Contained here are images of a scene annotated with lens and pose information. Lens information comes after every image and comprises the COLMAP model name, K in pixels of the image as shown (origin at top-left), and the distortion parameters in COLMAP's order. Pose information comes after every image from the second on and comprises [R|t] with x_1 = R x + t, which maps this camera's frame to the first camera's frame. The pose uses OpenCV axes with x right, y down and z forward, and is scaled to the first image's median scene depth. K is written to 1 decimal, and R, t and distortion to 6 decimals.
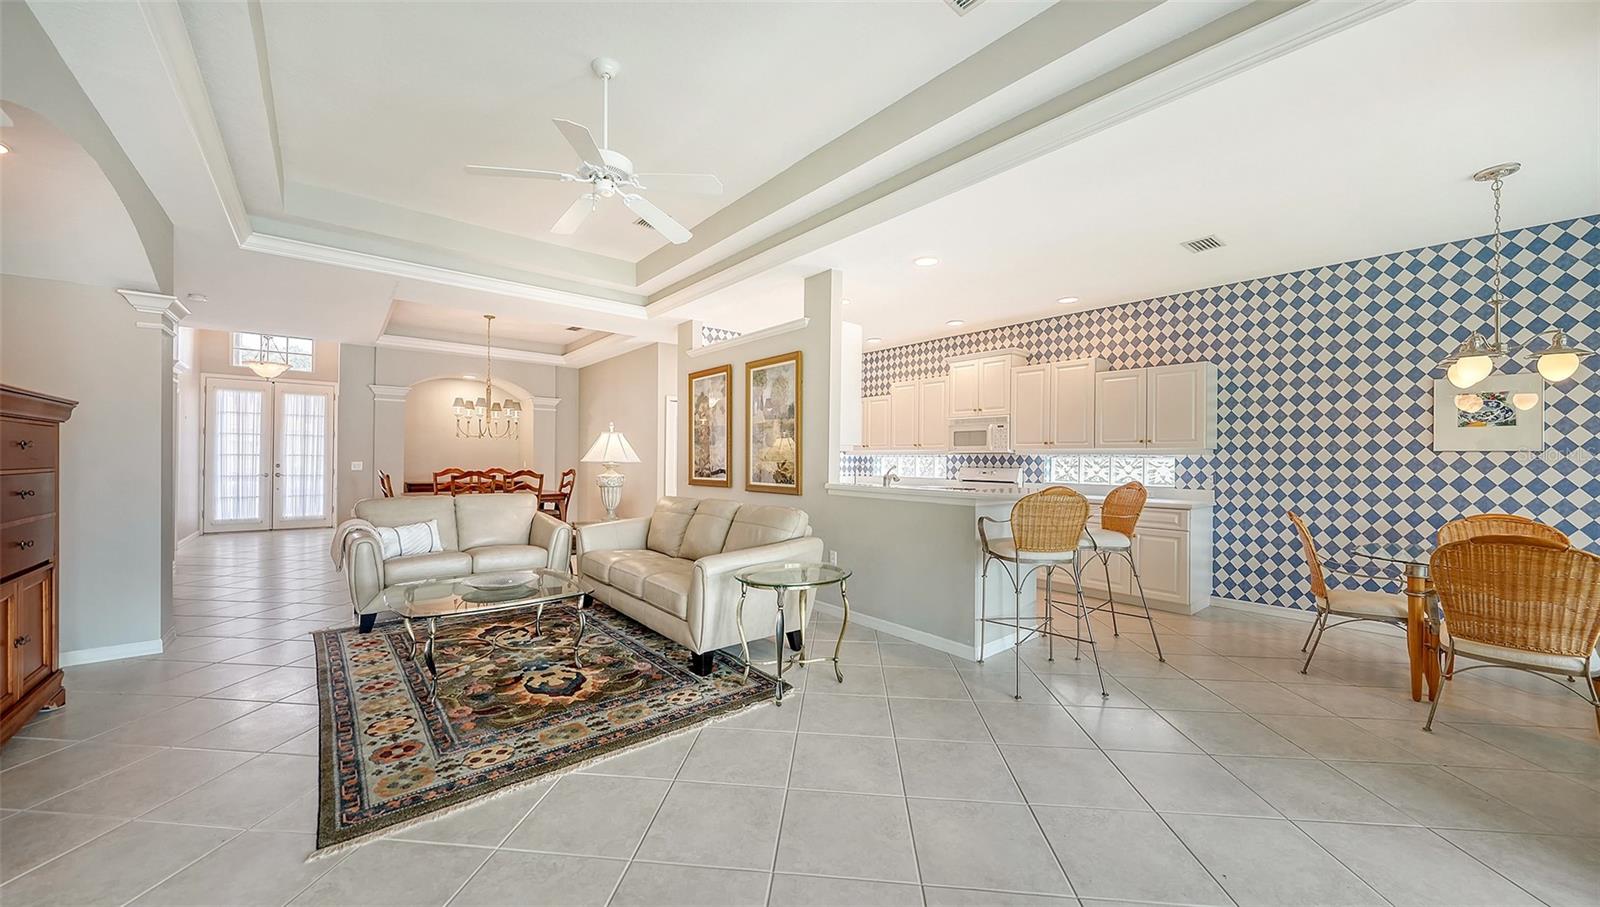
lens RADIAL K [[559.0, 0, 778.5], [0, 559.0, 446.4], [0, 0, 1]] dist [-0.003106, -0.000382]
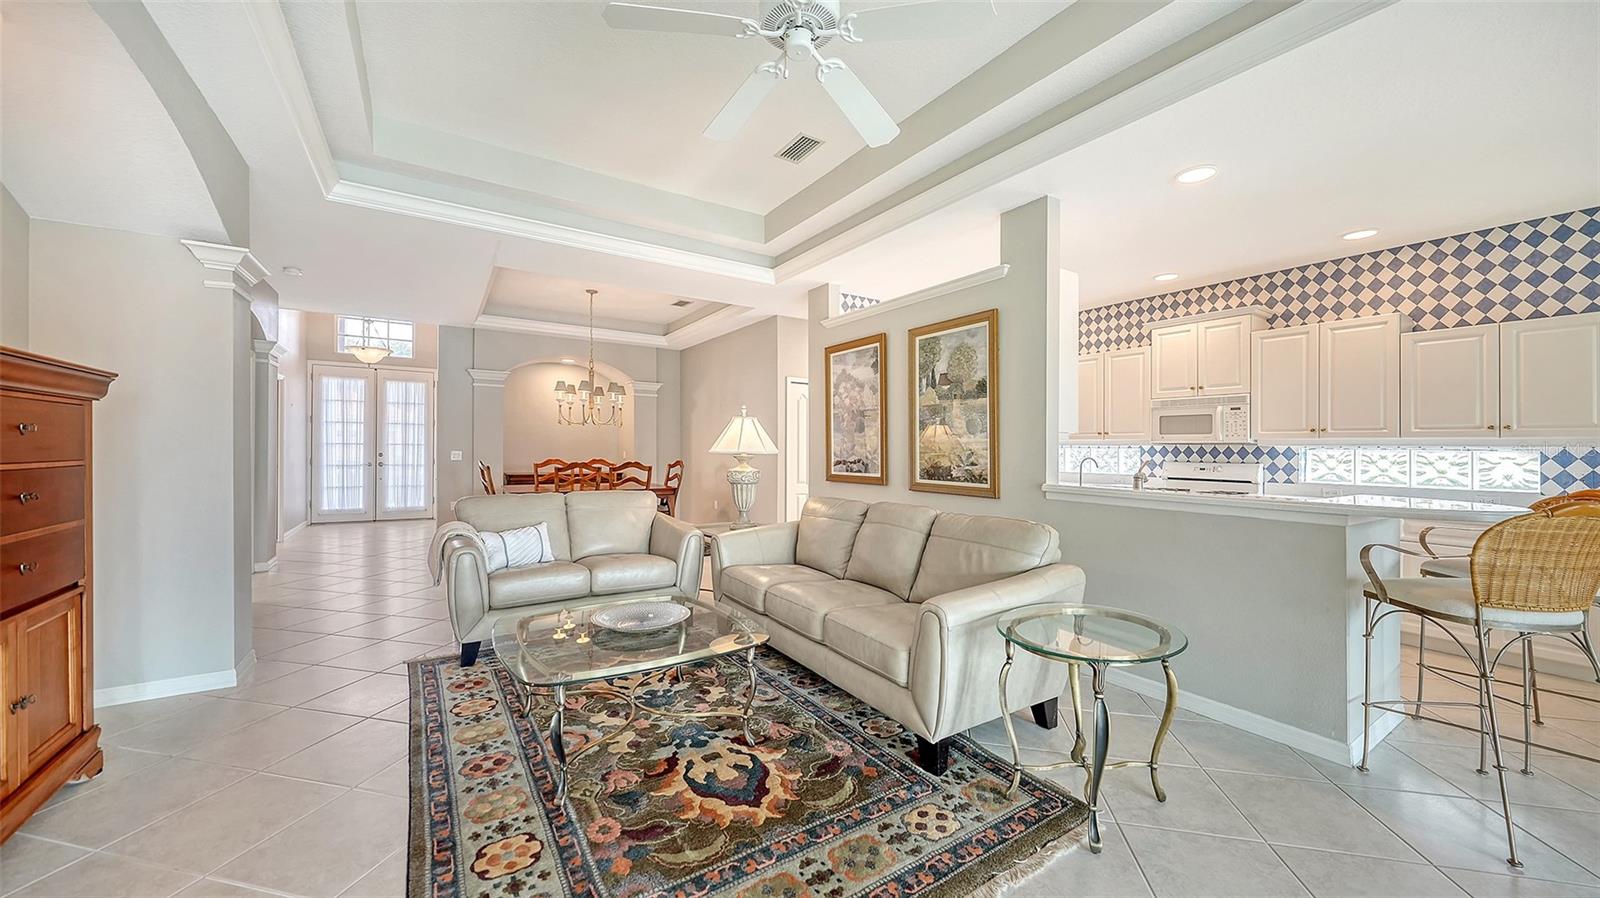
lens RADIAL K [[565.5, 0, 789.9], [0, 565.5, 443.4], [0, 0, 1]] dist [-0.001856, -0.000517]
pose [[0.993632, 0.002402, -0.112652, -0.169423], [-0.001005, 0.999922, 0.012457, 0.003385], [0.112673, -0.012264, 0.993556, 0.222506]]
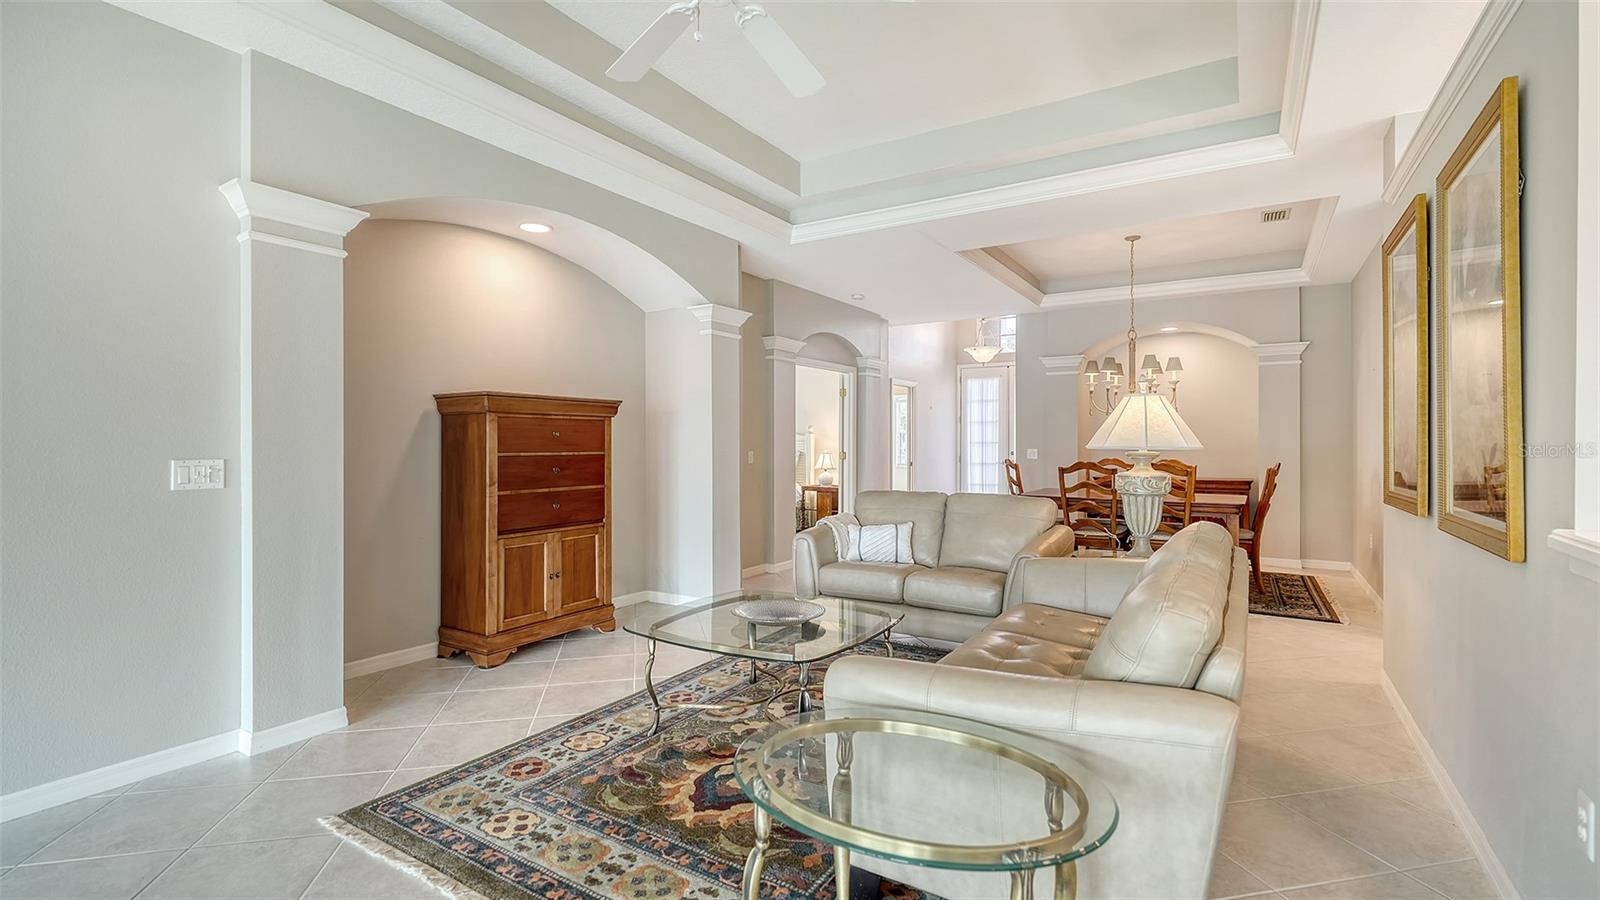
lens RADIAL K [[711.0, 0, 801.1], [0, 711.0, 441.6], [0, 0, 1]] dist [0.000851, -0.001520]
pose [[0.329268, -0.008020, -0.944202, 0.290994], [0.021938, 0.999759, -0.000841, 0.016893], [0.943982, -0.020437, 0.329365, 0.559261]]
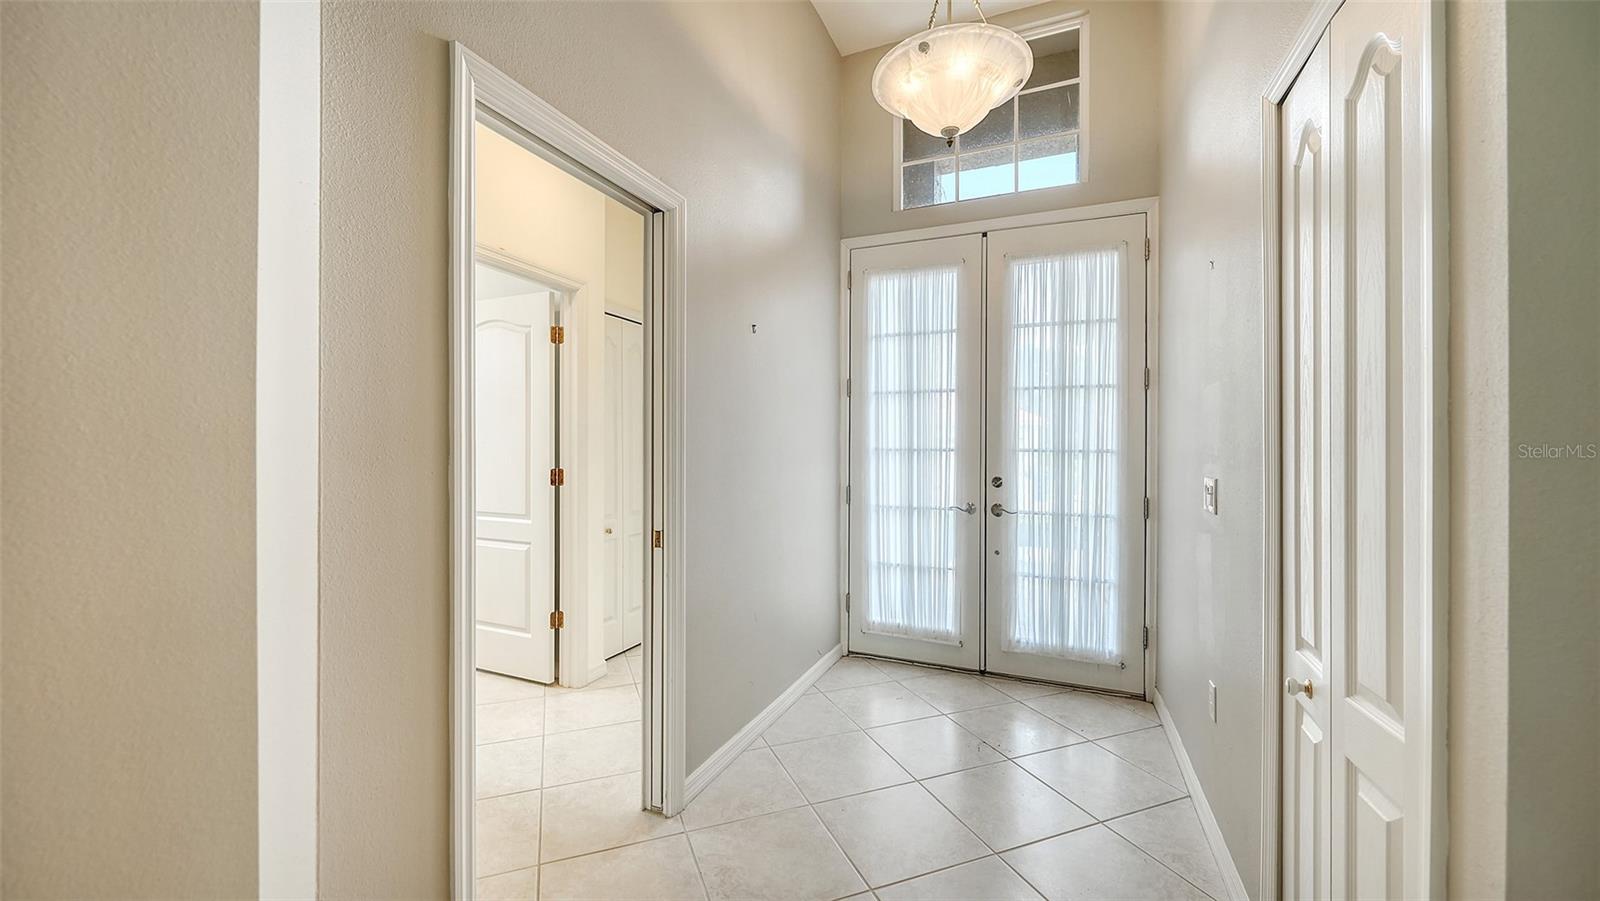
lens RADIAL K [[604.5, 0, 801.2], [0, 604.5, 451.4], [0, 0, 1]] dist [0.000468, 0.000008]
pose [[0.462324, 0.004548, -0.886699, -1.384189], [0.011928, 0.999864, 0.011347, 0.022436], [0.886631, -0.015823, 0.462207, 1.598567]]
